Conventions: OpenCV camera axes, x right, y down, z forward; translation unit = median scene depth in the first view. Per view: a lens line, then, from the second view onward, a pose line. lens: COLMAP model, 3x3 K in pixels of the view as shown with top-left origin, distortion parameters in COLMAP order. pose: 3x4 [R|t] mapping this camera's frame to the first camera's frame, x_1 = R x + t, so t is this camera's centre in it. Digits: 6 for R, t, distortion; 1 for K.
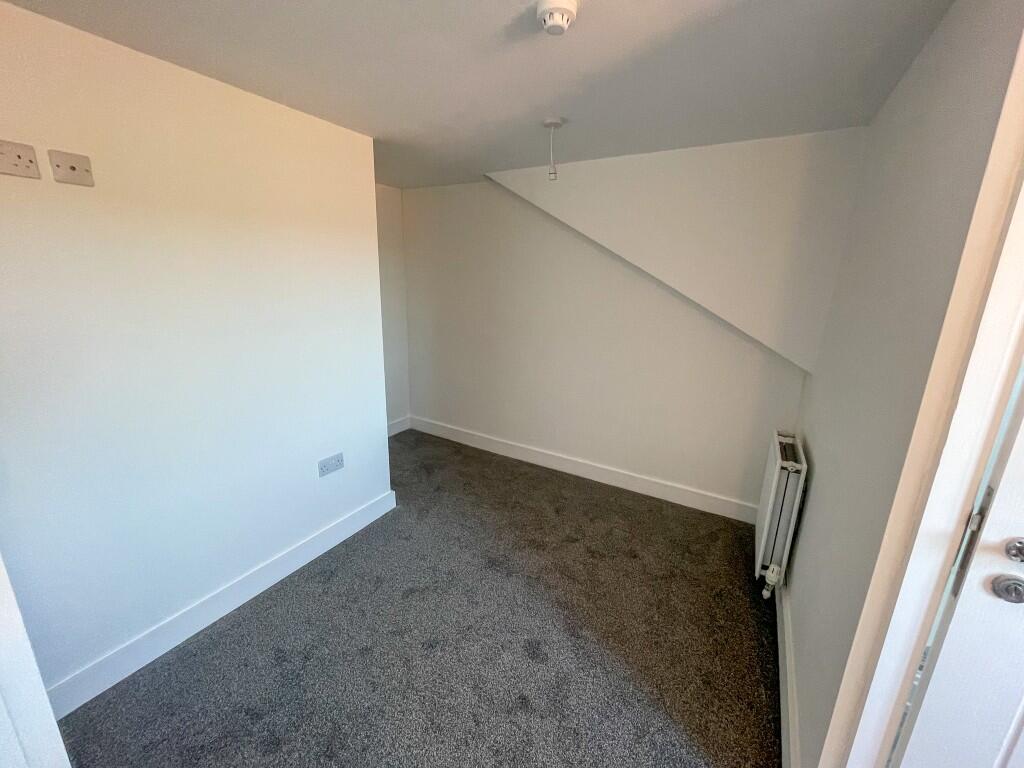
lens RADIAL K [[411.4, 0, 511.3], [0, 411.4, 381.0], [0, 0, 1]] dist [-0.007263, 0.000915]
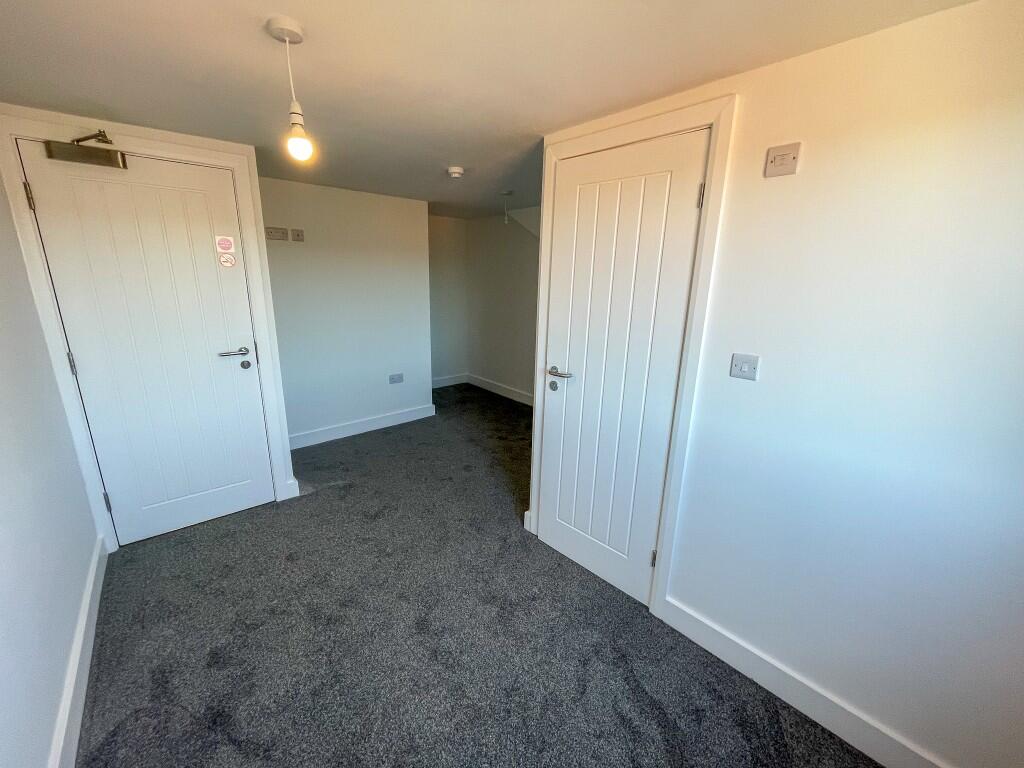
lens RADIAL K [[411.4, 0, 512.1], [0, 411.4, 382.2], [0, 0, 1]] dist [-0.007263, 0.000915]
pose [[0.951162, 0.076054, -0.299175, 0.604949], [-0.077085, 0.996989, 0.008373, 0.160948], [0.298912, 0.015098, 0.954161, -0.603147]]
